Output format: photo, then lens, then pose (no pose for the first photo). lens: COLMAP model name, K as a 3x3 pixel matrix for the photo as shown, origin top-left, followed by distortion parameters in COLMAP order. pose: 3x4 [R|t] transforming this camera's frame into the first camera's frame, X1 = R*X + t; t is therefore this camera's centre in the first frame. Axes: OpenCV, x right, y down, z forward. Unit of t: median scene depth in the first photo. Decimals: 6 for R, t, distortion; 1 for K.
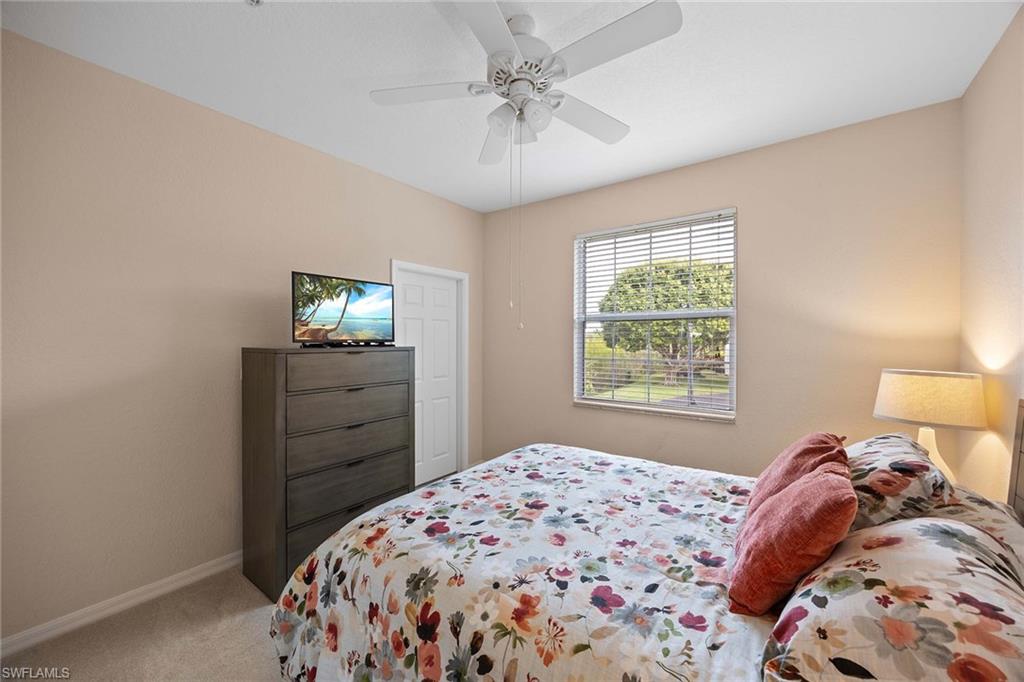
lens RADIAL K [[390.6, 0, 510.6], [0, 390.6, 343.3], [0, 0, 1]] dist [-0.005267, 0.001793]
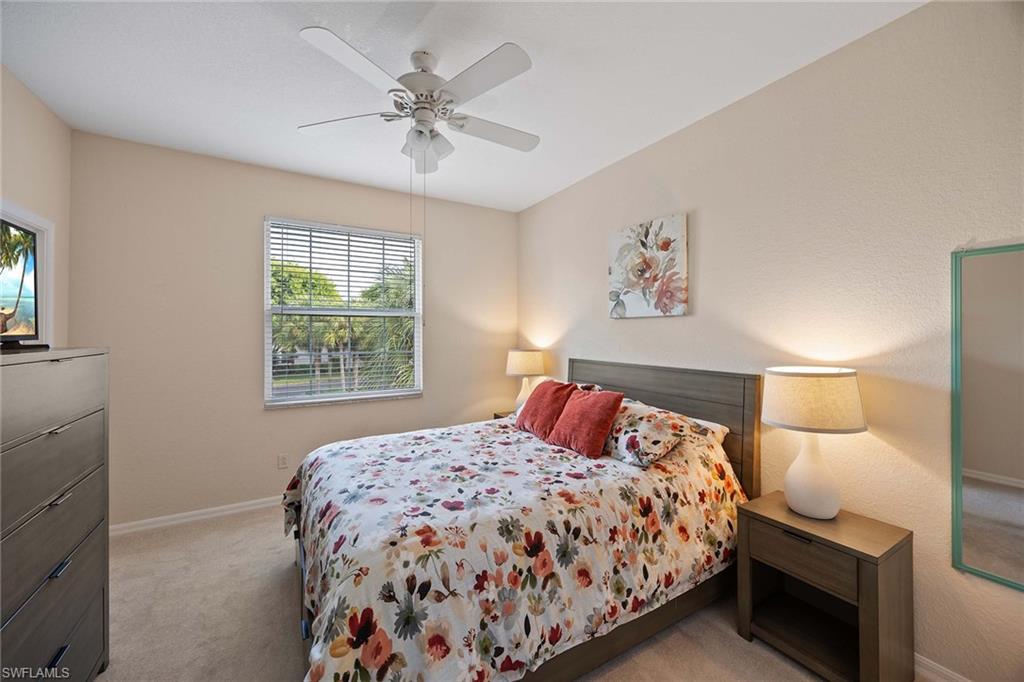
lens RADIAL K [[390.6, 0, 509.7], [0, 390.6, 334.3], [0, 0, 1]] dist [-0.005267, 0.001793]
pose [[0.386543, -0.002230, 0.922269, -1.107853], [0.008150, 0.999966, -0.000998, -0.009914], [-0.922235, 0.007902, 0.386548, 0.401330]]
